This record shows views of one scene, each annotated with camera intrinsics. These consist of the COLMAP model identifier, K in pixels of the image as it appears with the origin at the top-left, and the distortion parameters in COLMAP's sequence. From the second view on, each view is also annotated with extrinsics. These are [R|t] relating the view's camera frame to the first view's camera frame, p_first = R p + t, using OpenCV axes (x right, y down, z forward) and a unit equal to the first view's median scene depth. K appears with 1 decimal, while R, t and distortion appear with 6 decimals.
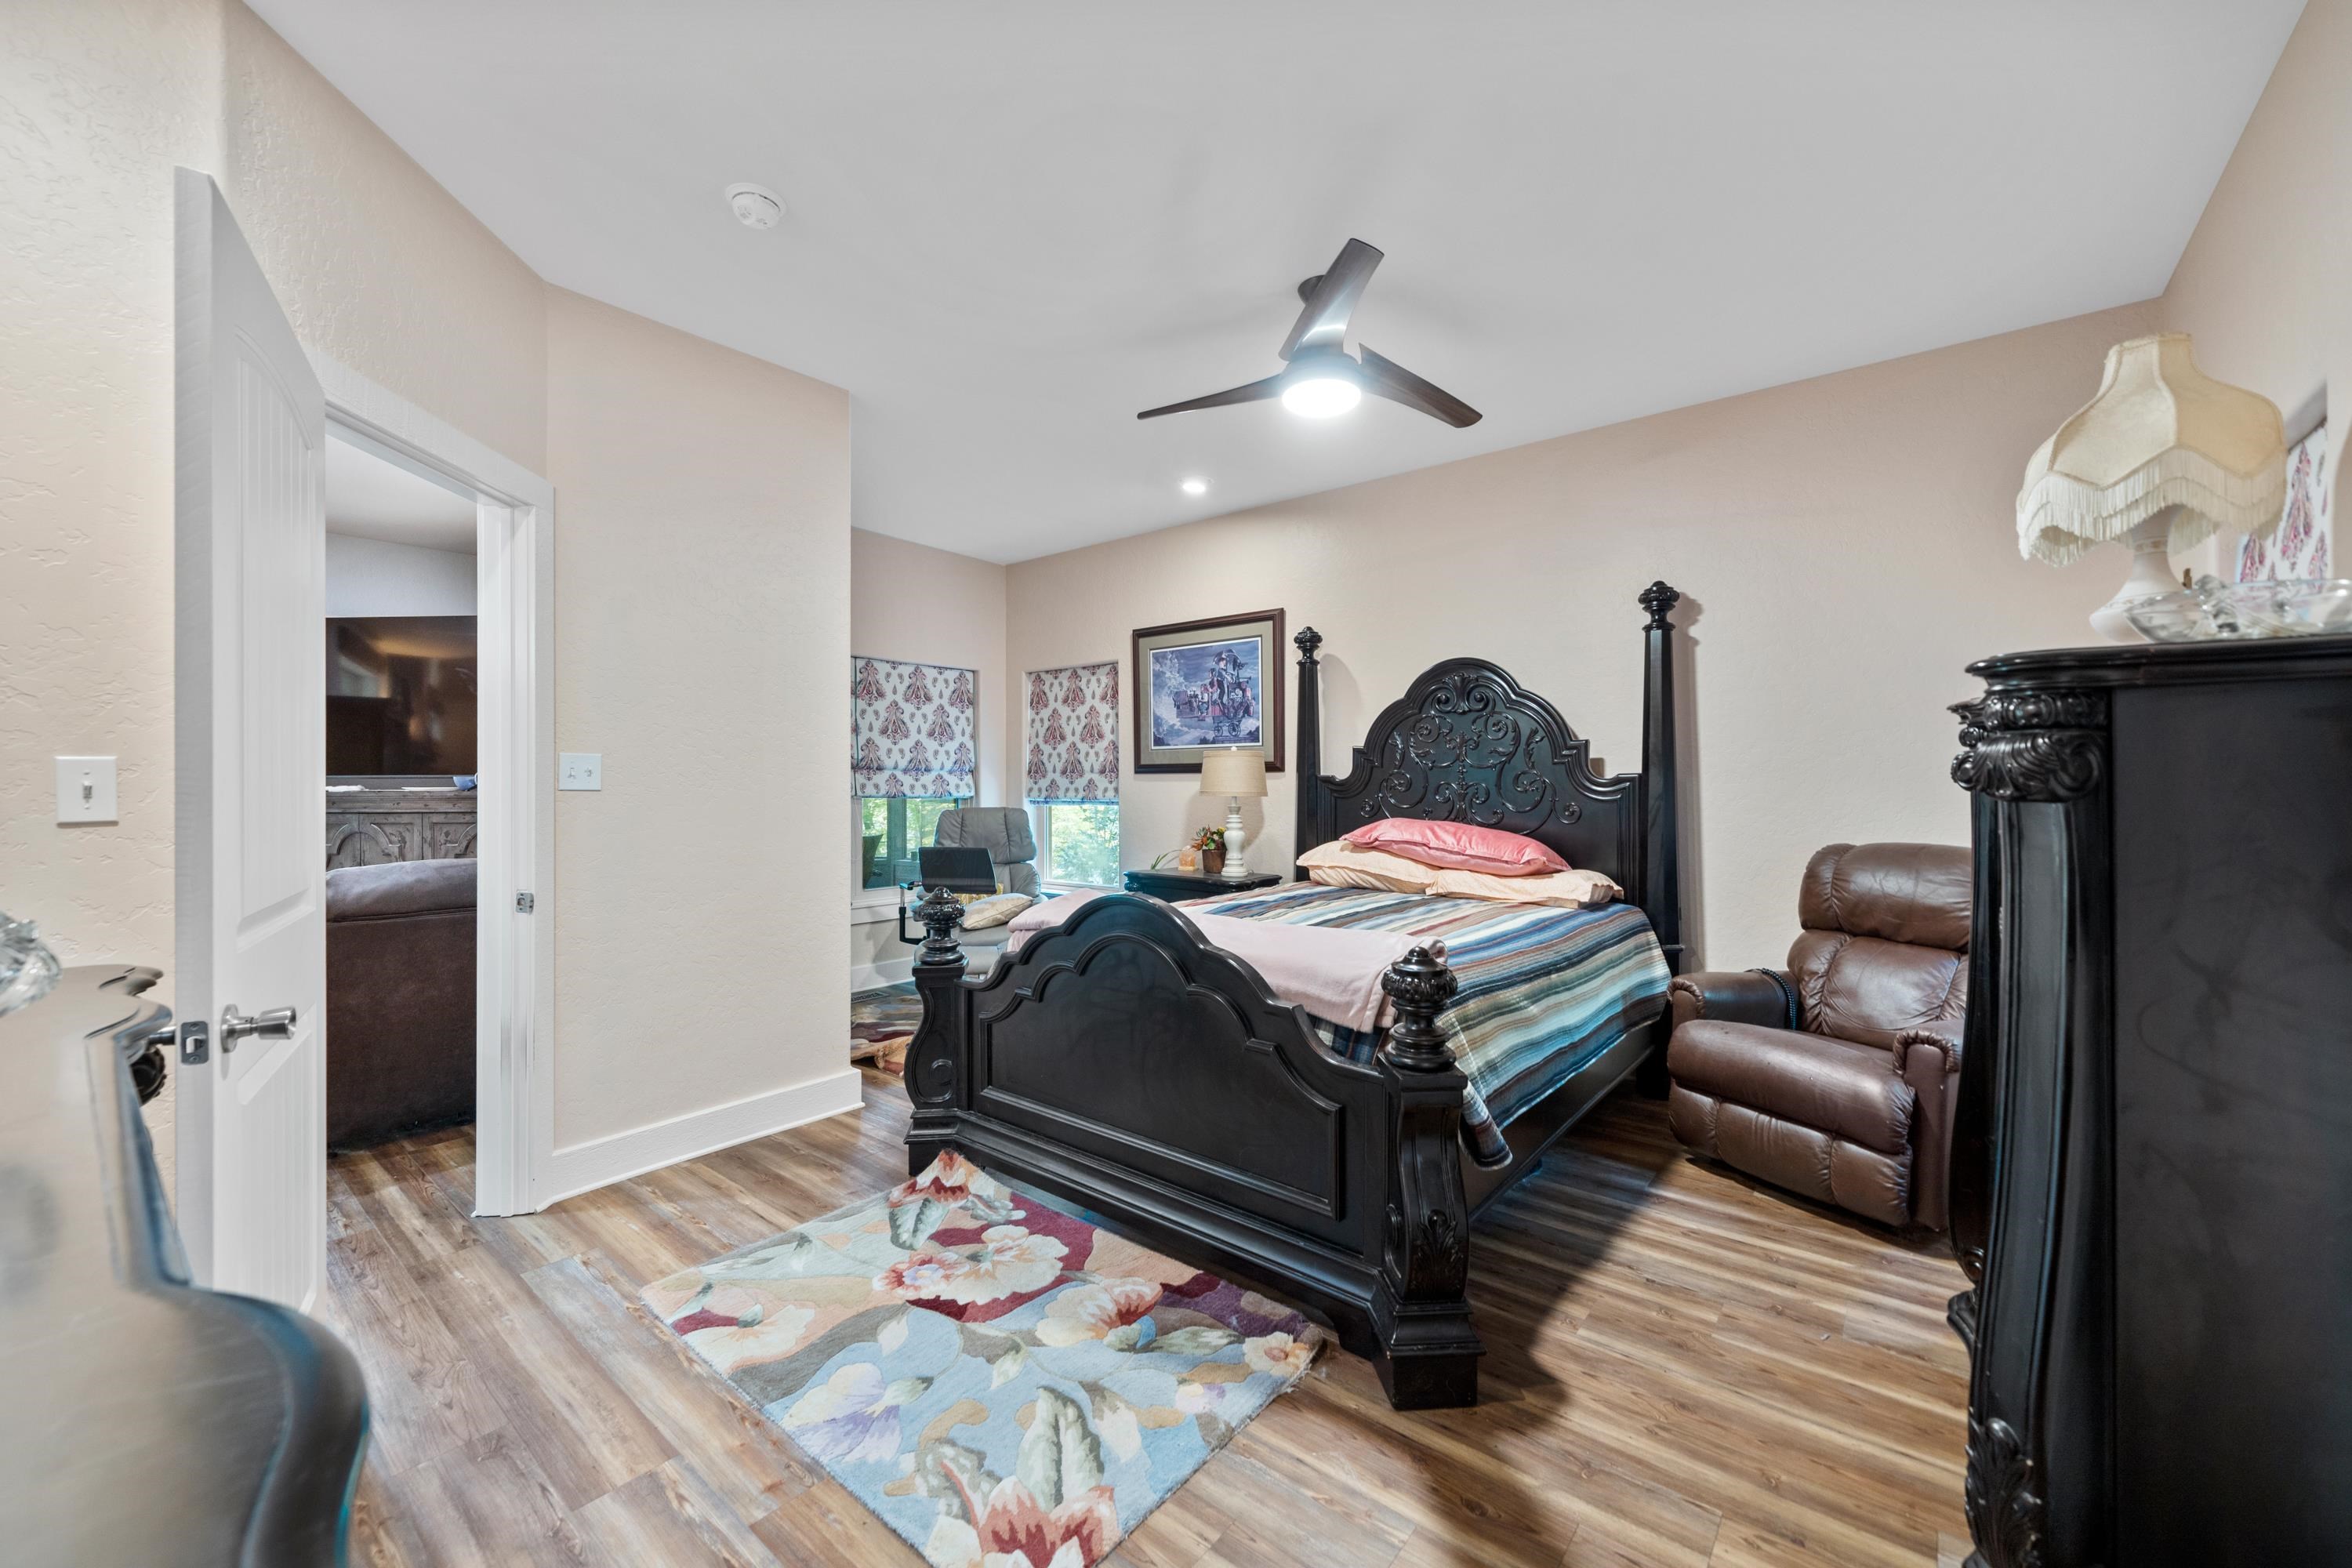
lens RADIAL K [[899.6, 0, 1175.5], [0, 899.6, 765.5], [0, 0, 1]] dist [-0.000355, 0.000031]
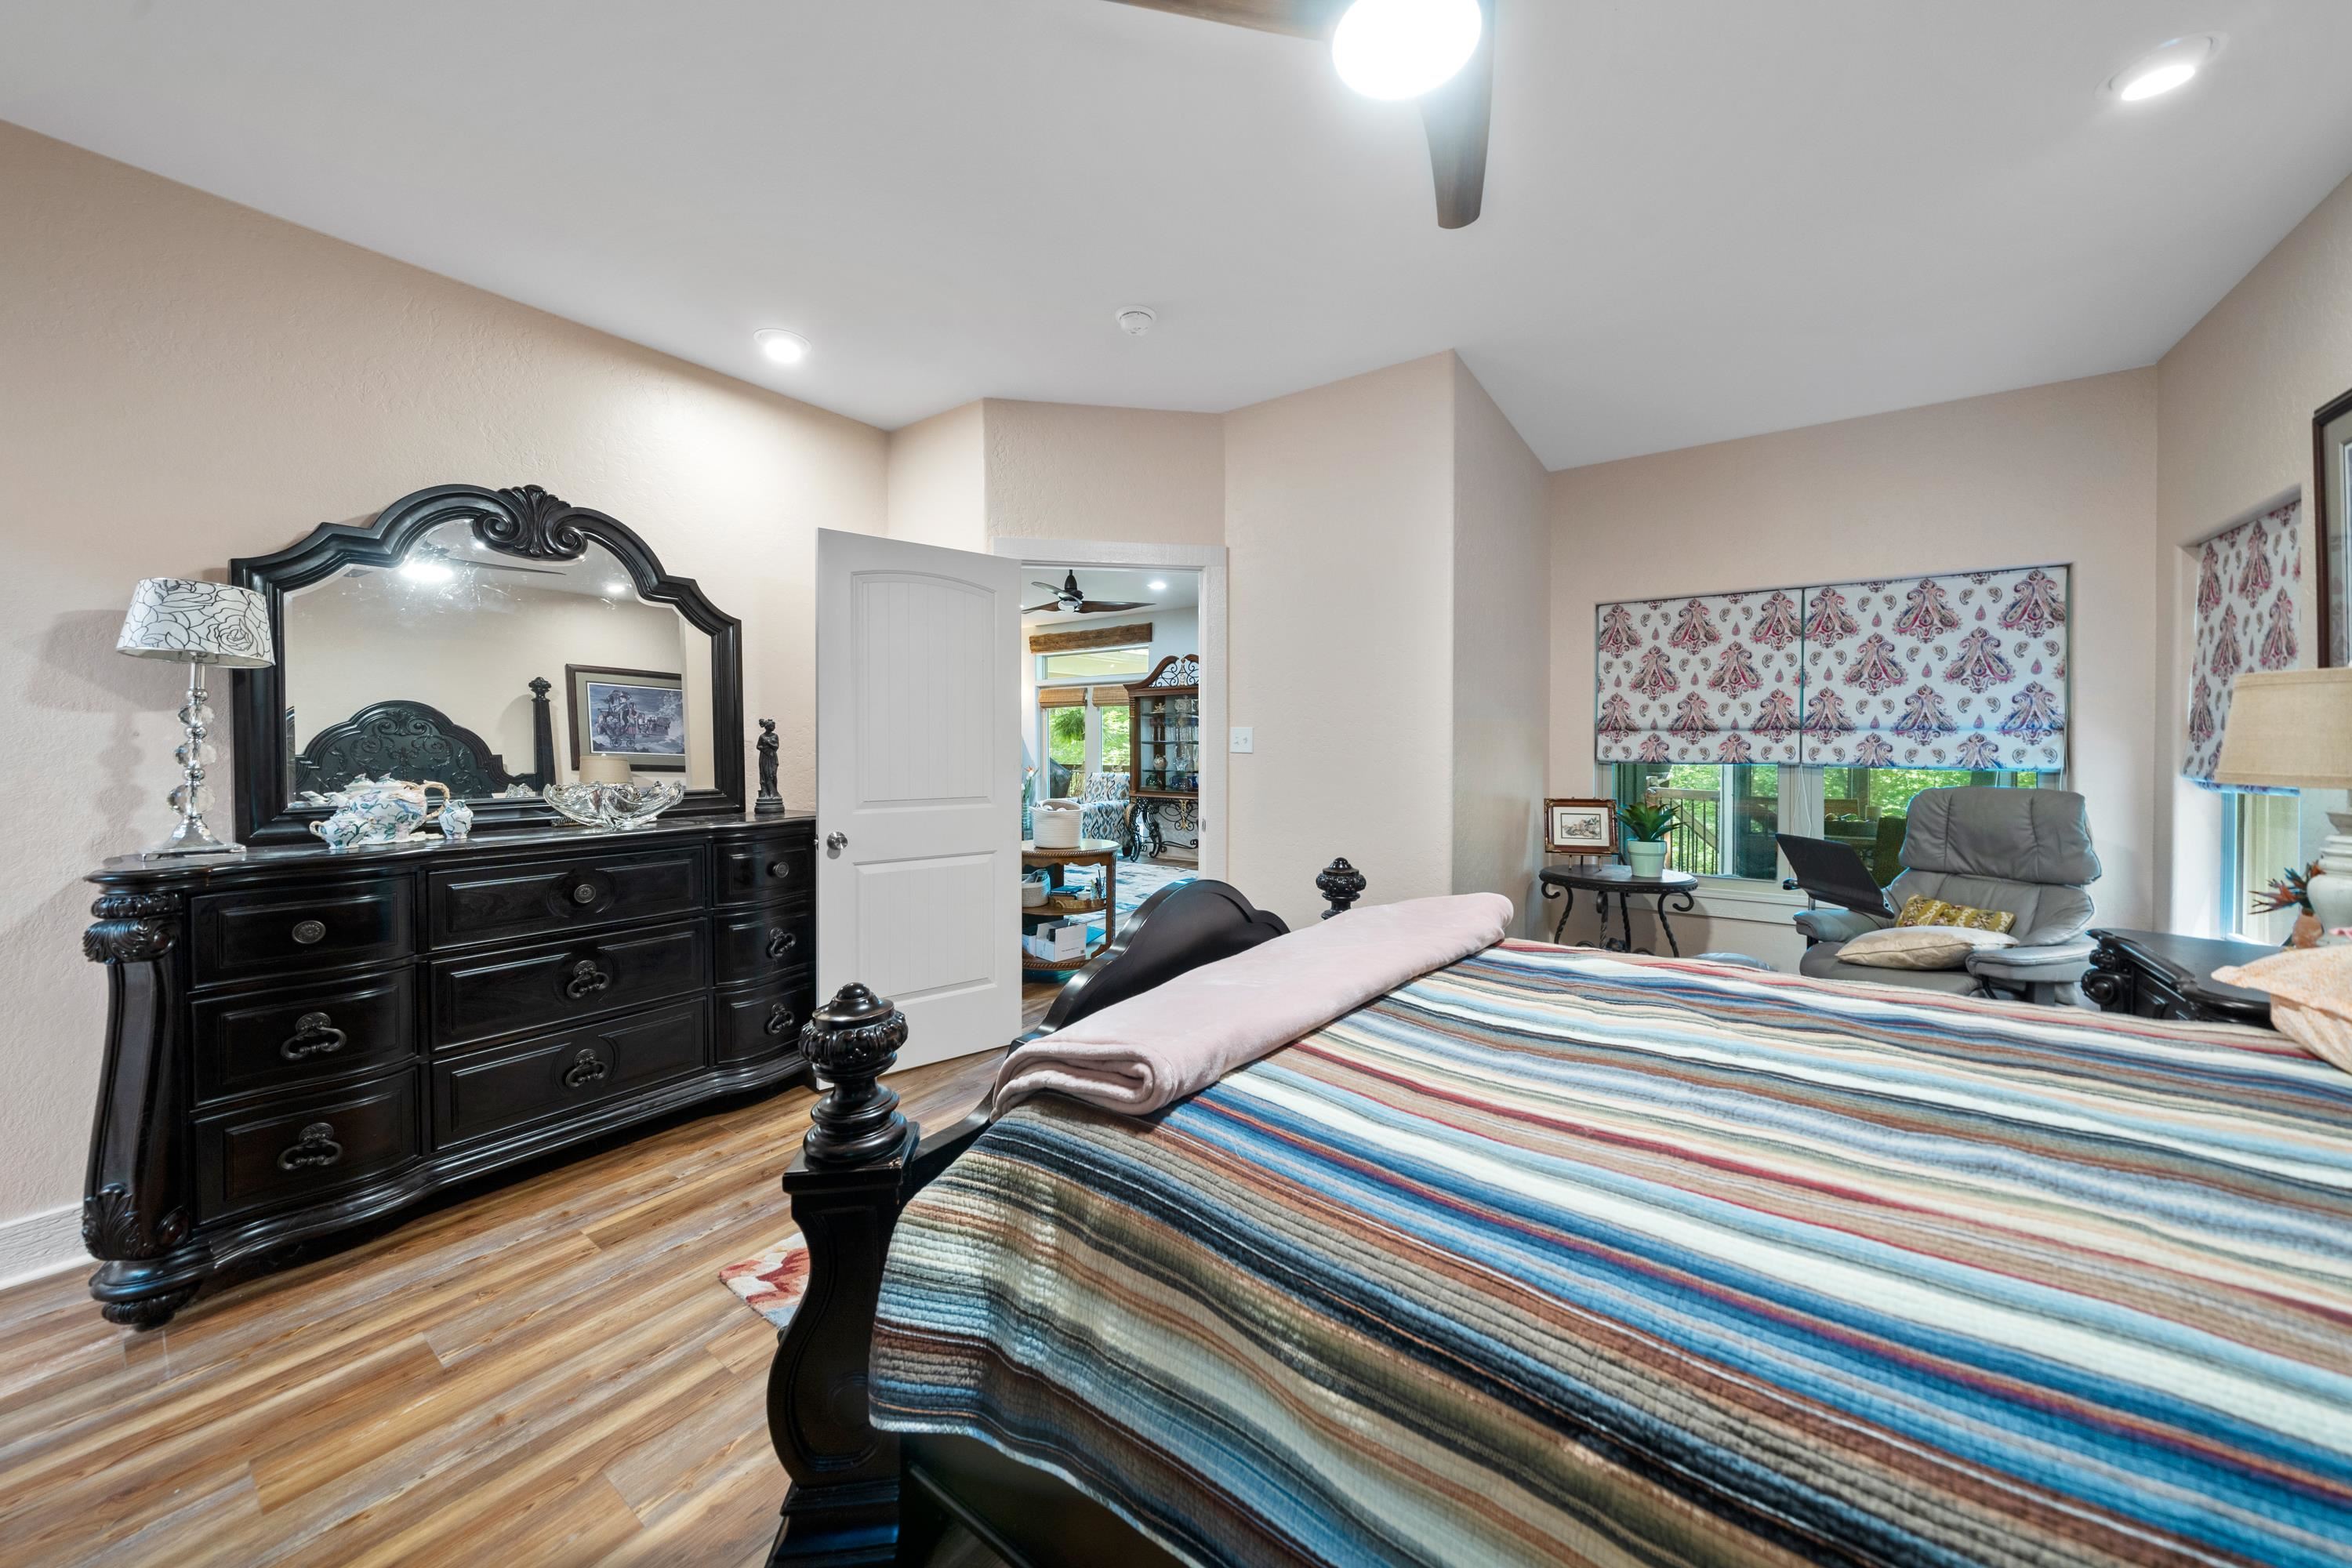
lens RADIAL K [[809.9, 0, 1196.0], [0, 809.9, 740.8], [0, 0, 1]] dist [-0.001685, -0.000070]
pose [[0.073262, -0.001446, -0.997312, 0.357966], [0.015656, 0.999877, -0.000299, 0.006882], [0.997190, -0.015592, 0.073275, 0.470651]]
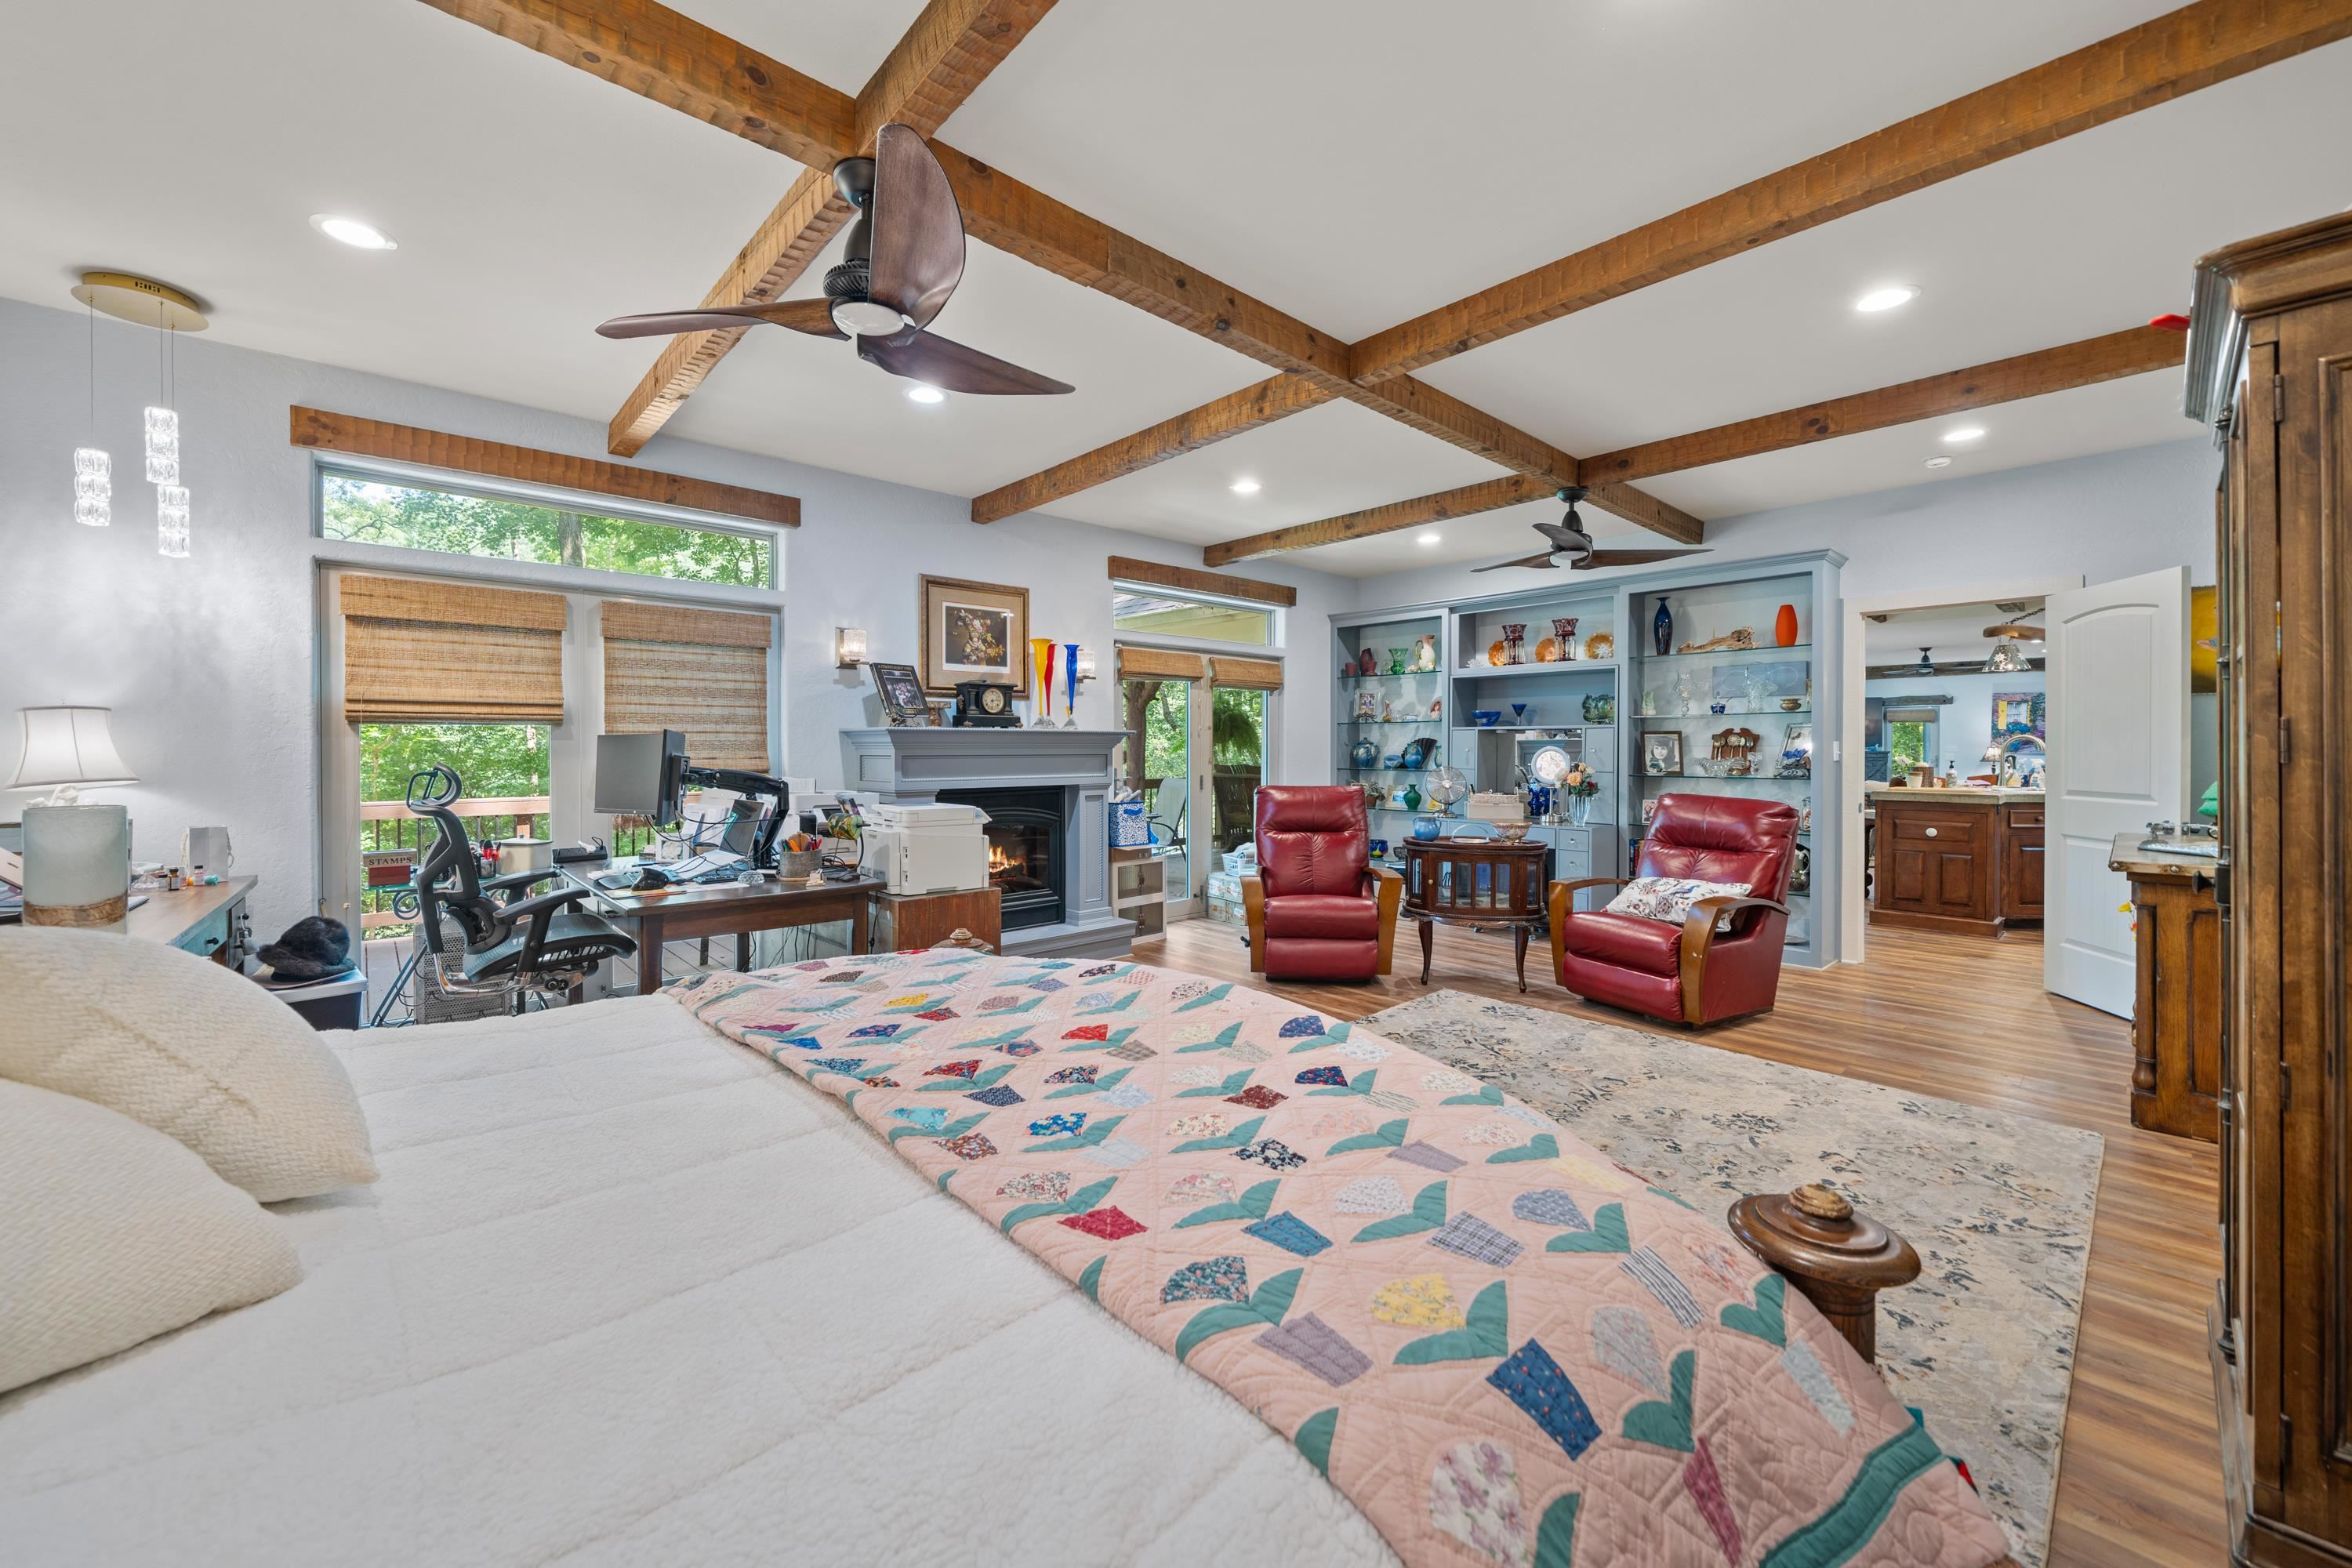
lens RADIAL K [[899.6, 0, 1175.5], [0, 899.6, 765.5], [0, 0, 1]] dist [-0.000355, 0.000031]
pose [[0.989489, 0.002520, -0.144587, -2.865125], [0.001772, 0.999562, 0.029550, -0.022383], [0.144598, -0.029495, 0.989051, -2.664915]]
